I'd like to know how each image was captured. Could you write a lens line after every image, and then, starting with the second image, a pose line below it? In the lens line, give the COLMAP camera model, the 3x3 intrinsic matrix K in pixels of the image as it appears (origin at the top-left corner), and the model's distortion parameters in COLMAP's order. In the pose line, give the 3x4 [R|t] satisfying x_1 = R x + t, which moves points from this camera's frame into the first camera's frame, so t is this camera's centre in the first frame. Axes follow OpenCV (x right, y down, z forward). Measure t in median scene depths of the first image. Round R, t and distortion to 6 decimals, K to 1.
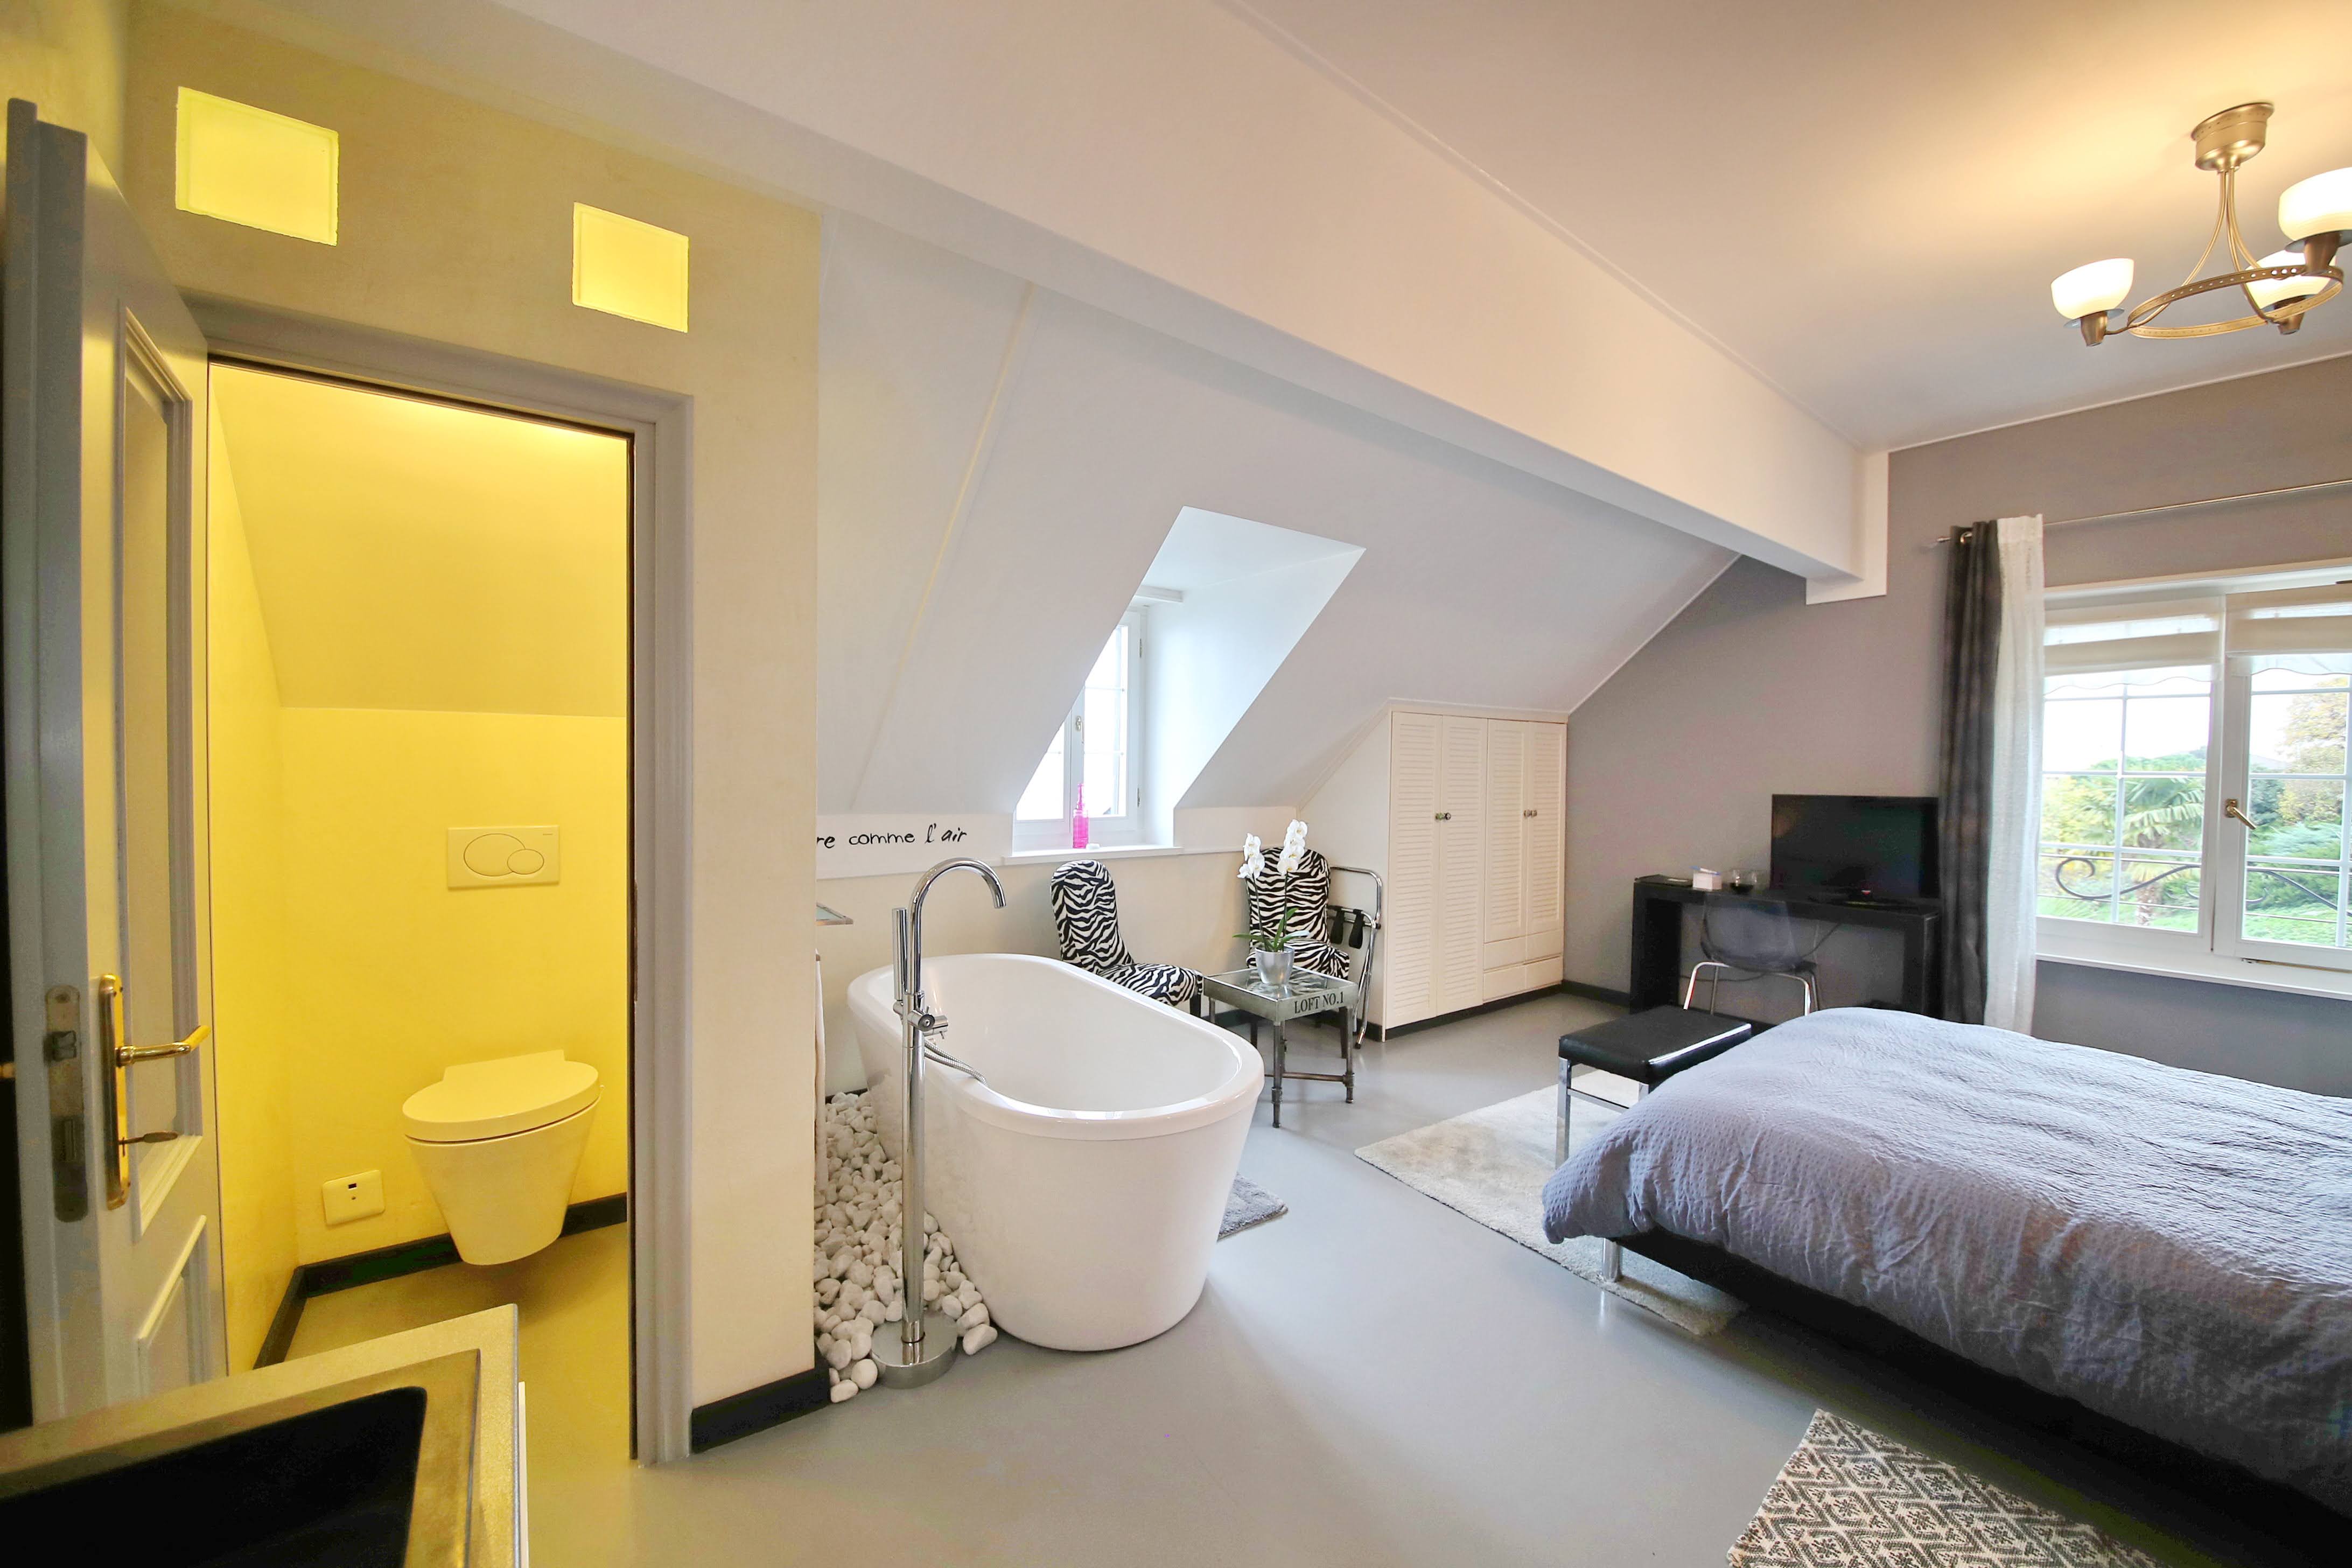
lens RADIAL K [[857.0, 0, 1184.2], [0, 857.0, 777.1], [0, 0, 1]] dist [-0.001039, -0.013704]
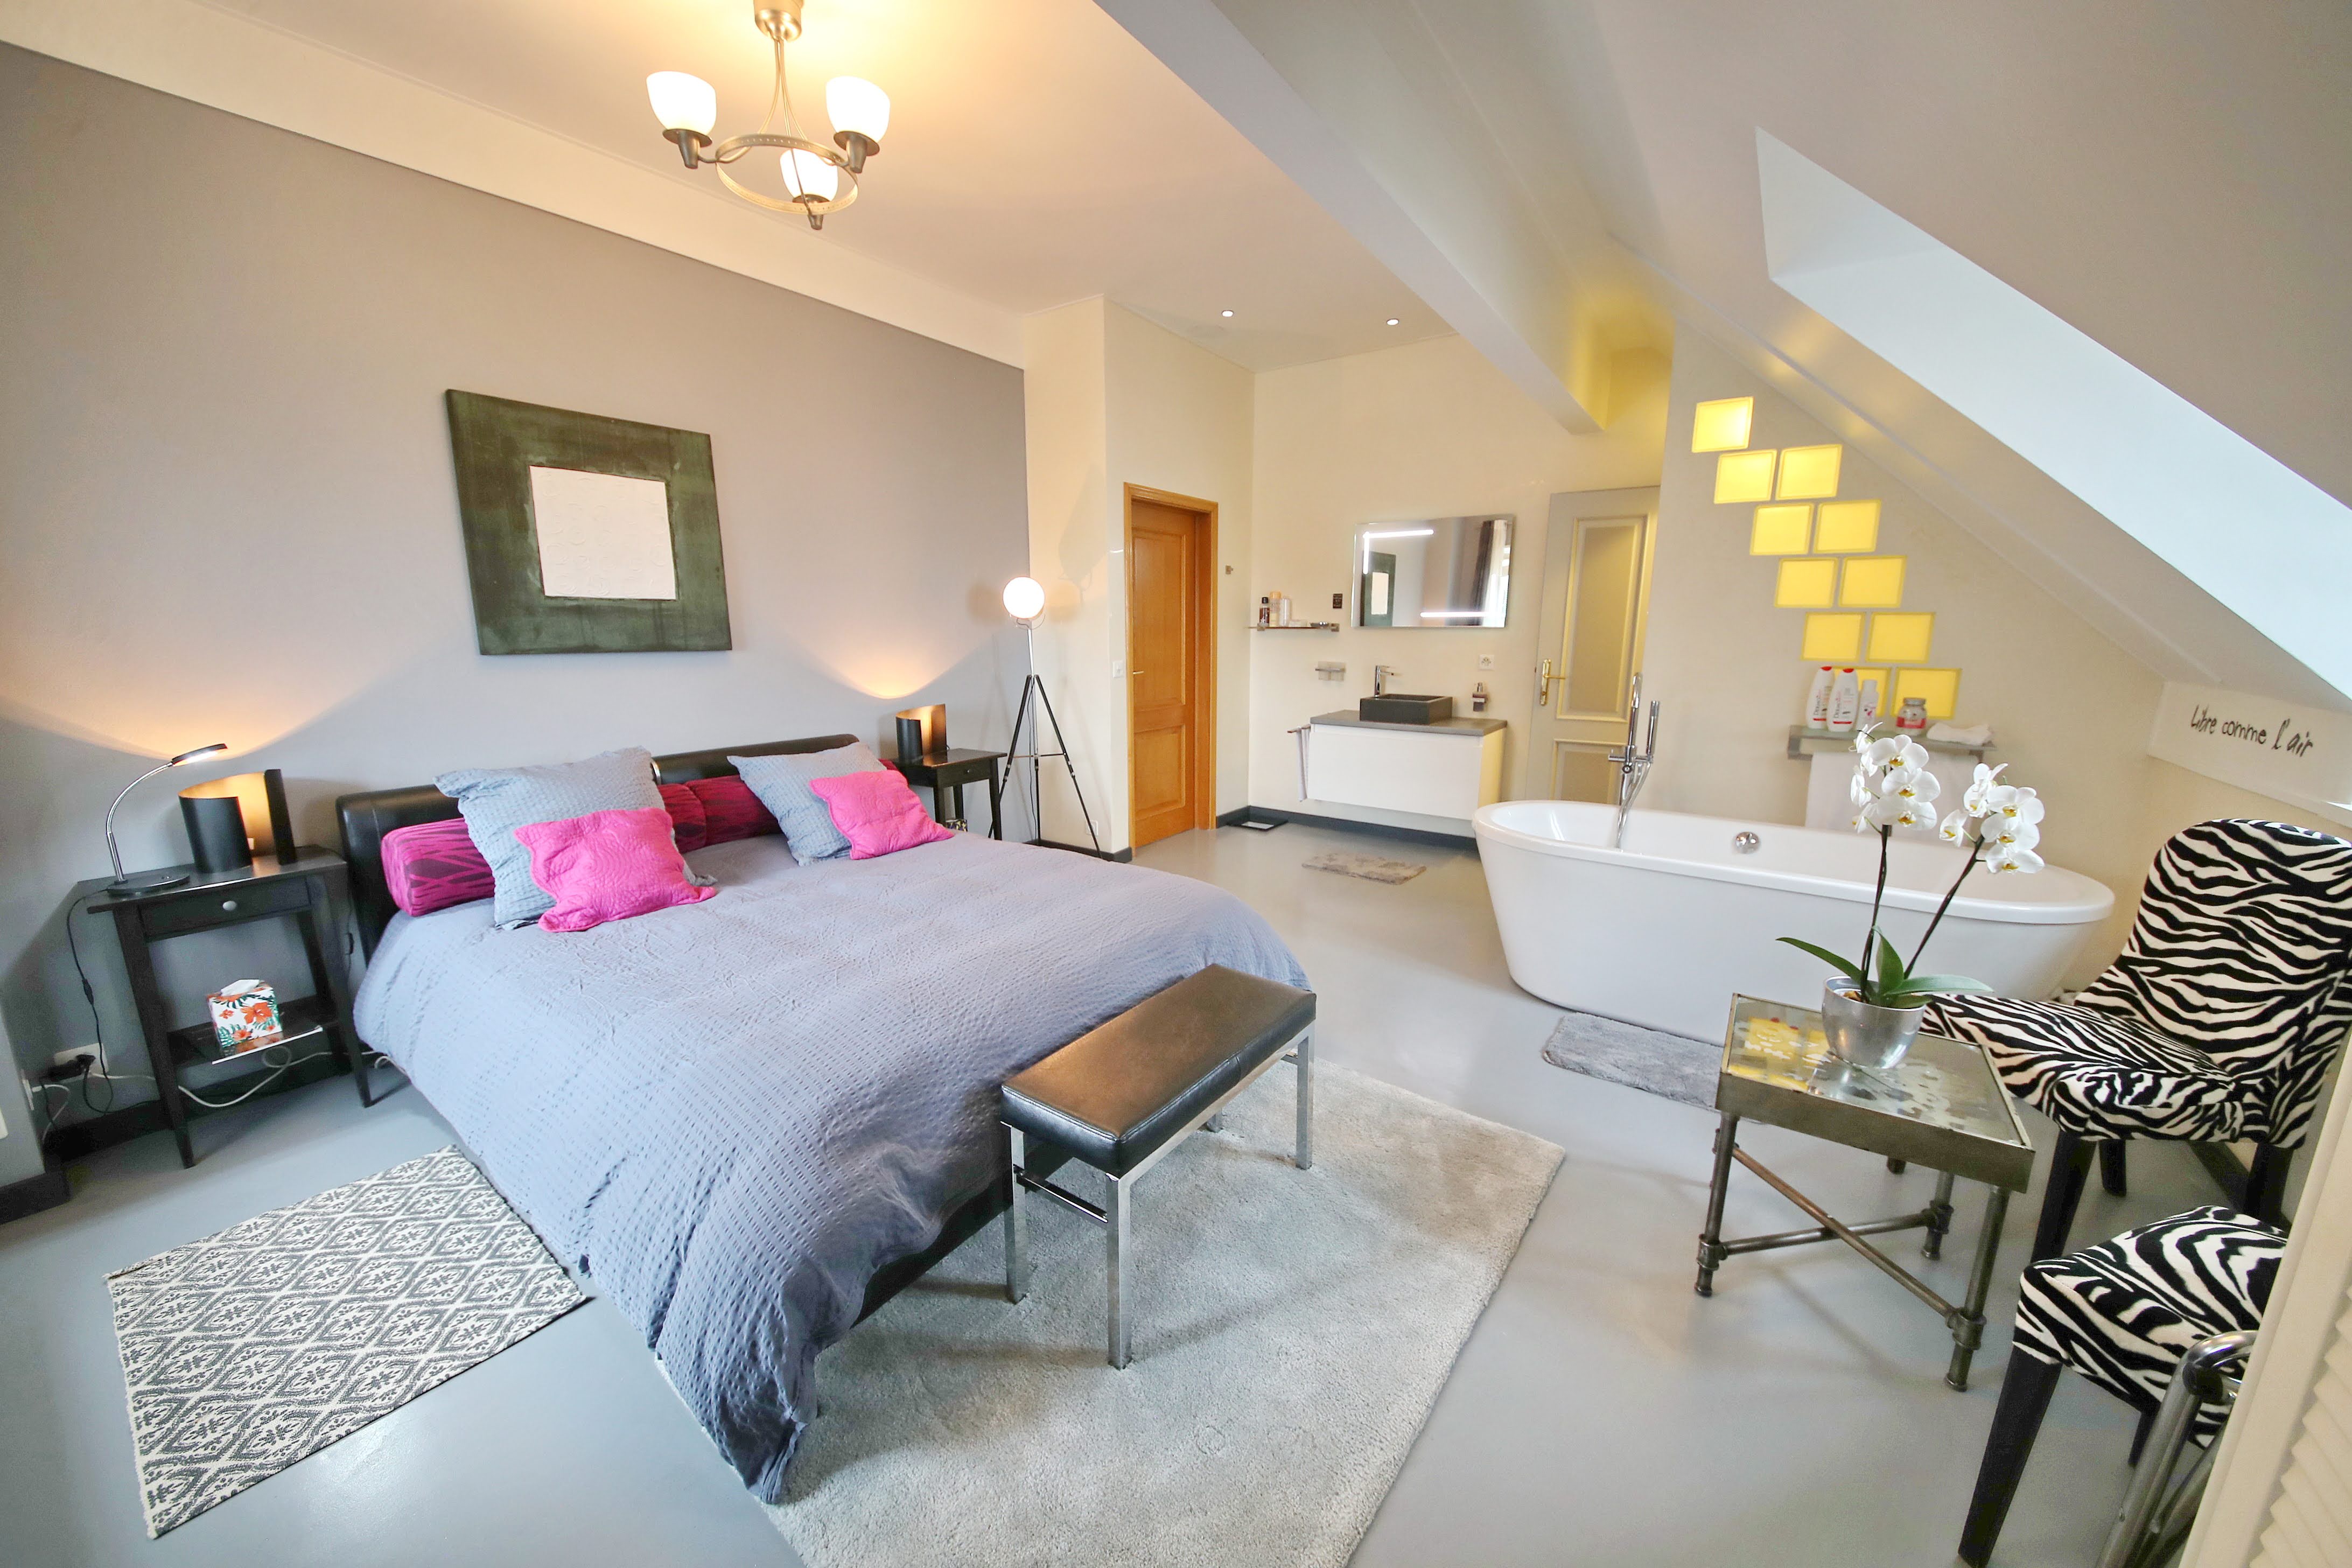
lens RADIAL K [[847.0, 0, 1177.2], [0, 847.0, 789.3], [0, 0, 1]] dist [0.015016, -0.016454]
pose [[-0.950782, 0.046202, -0.306397, 0.708046], [-0.017847, 0.979015, 0.203006, -0.001658], [0.309346, 0.198483, -0.930005, 1.488753]]
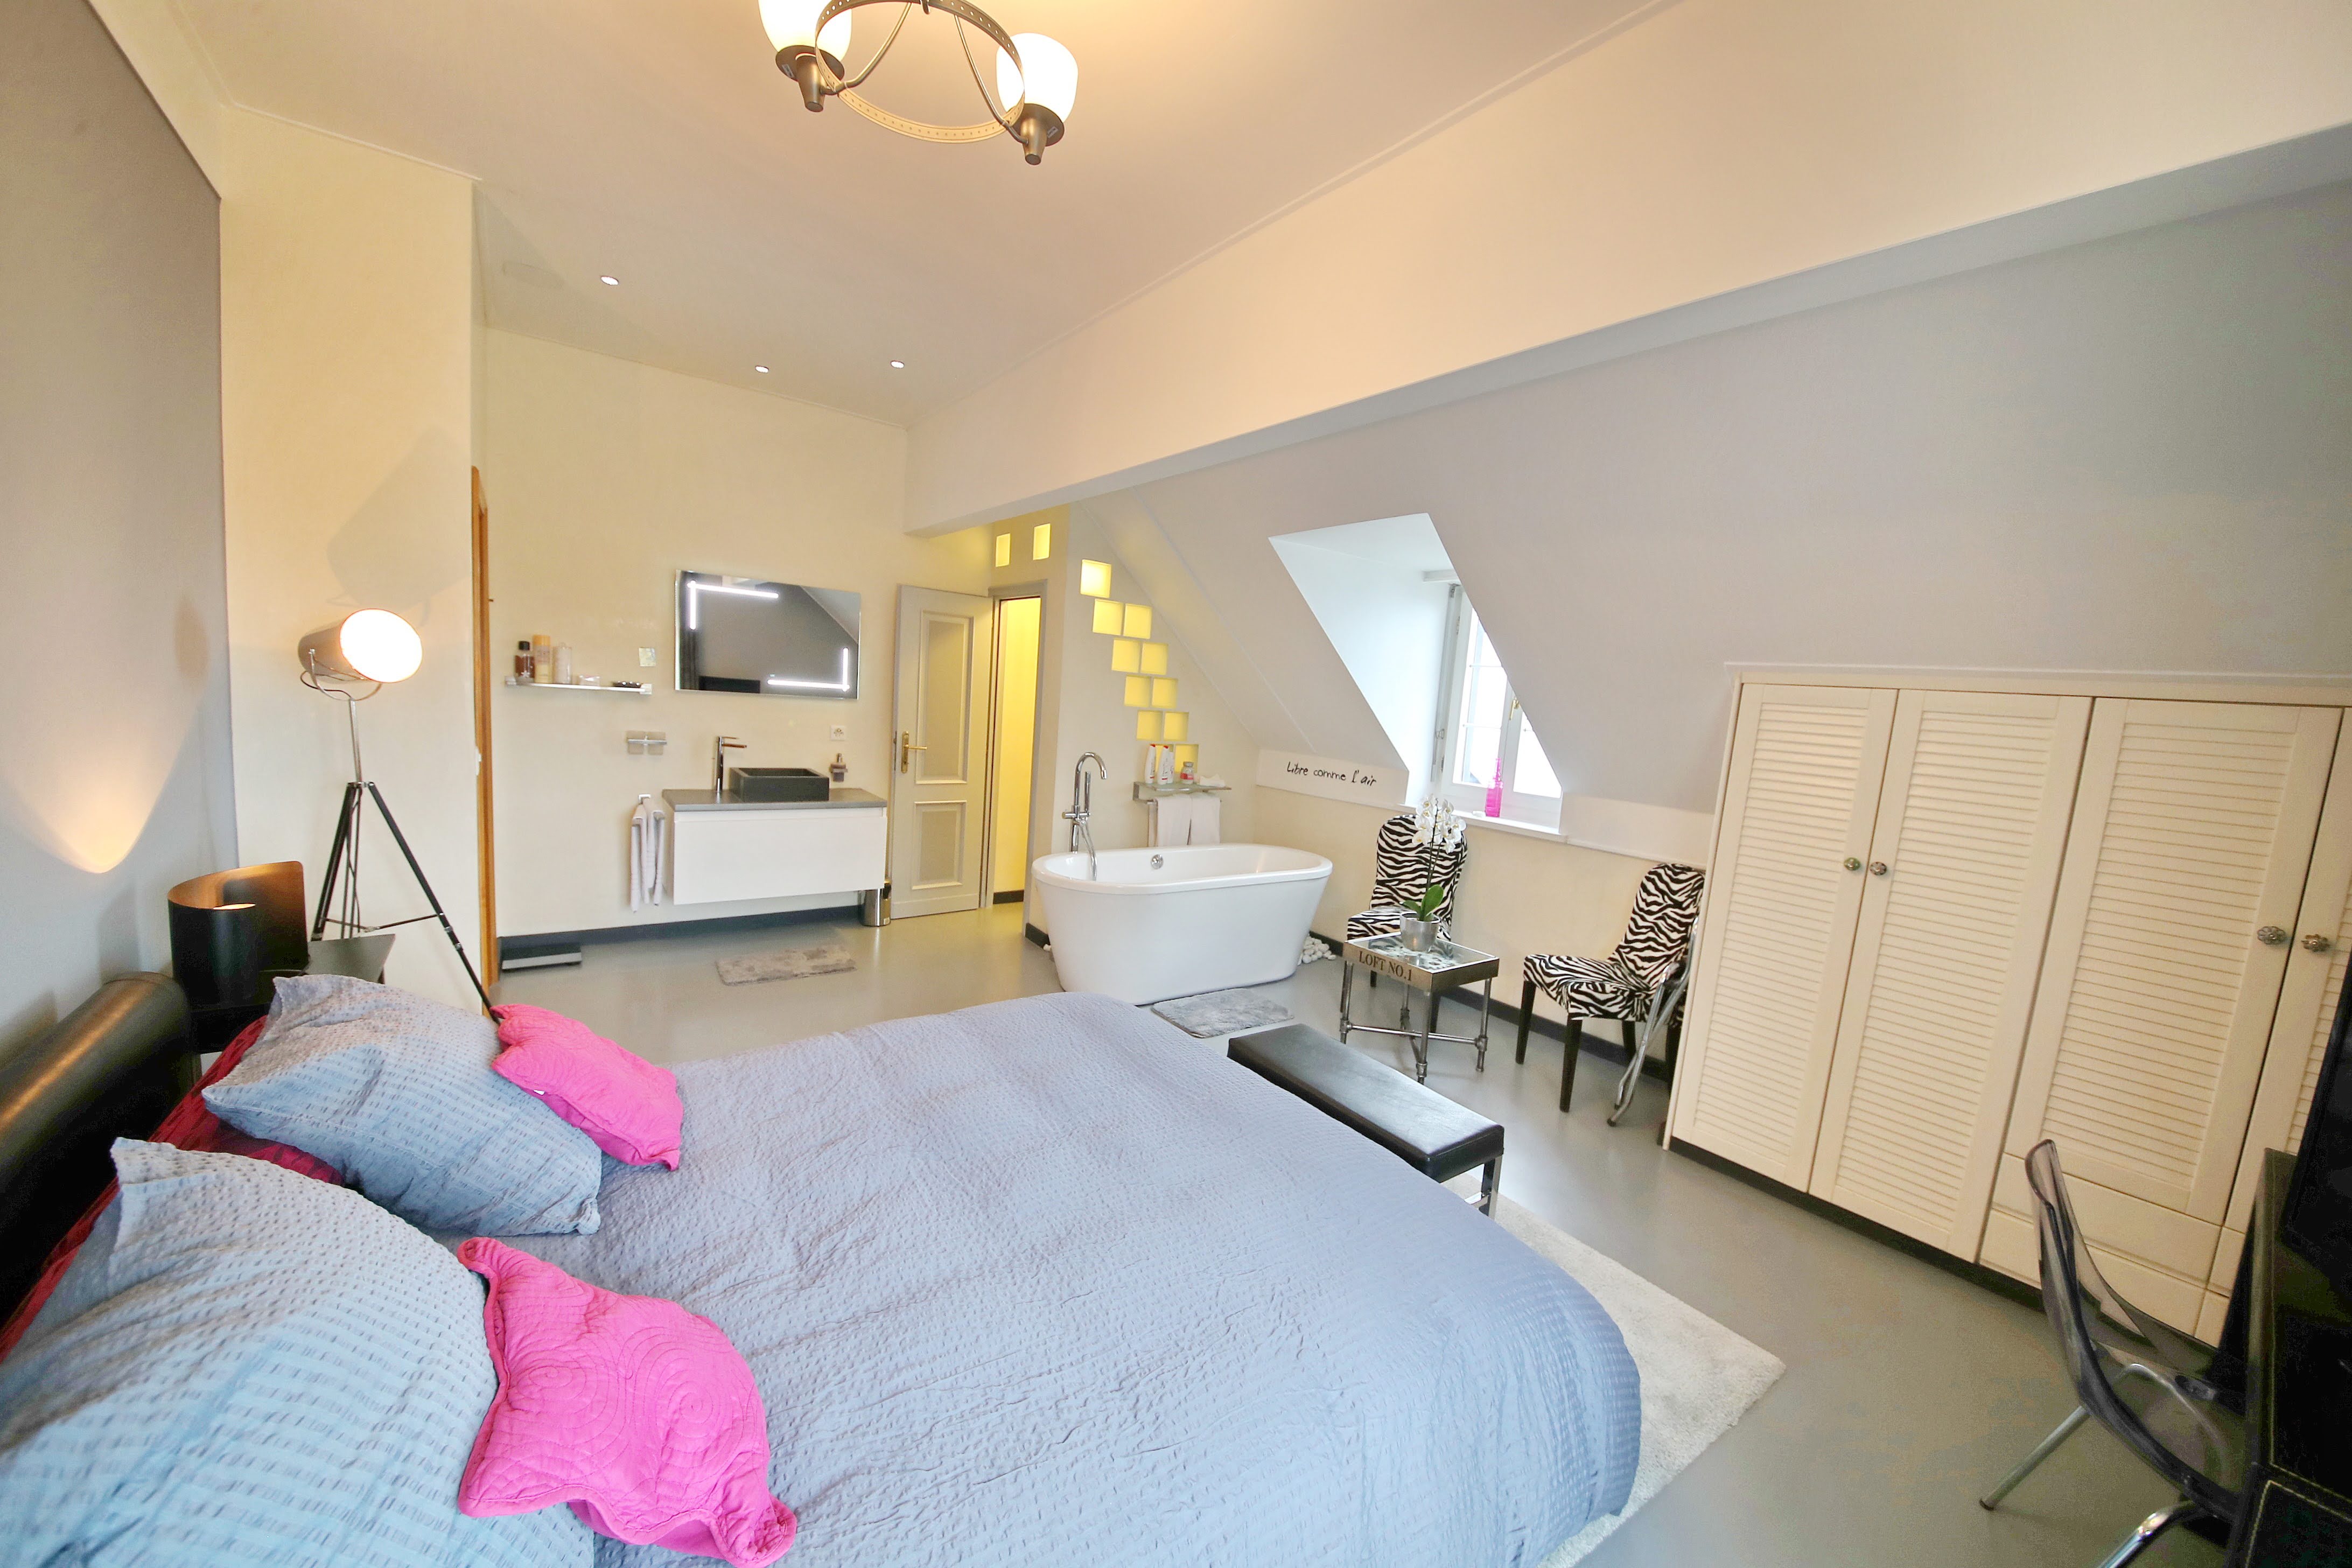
lens RADIAL K [[847.0, 0, 1177.2], [0, 847.0, 789.3], [0, 0, 1]] dist [0.015016, -0.016454]
pose [[0.001887, 0.099596, -0.995026, 1.266012], [-0.086741, 0.991294, 0.099057, -0.031759], [0.996229, 0.086122, 0.010510, 0.785146]]
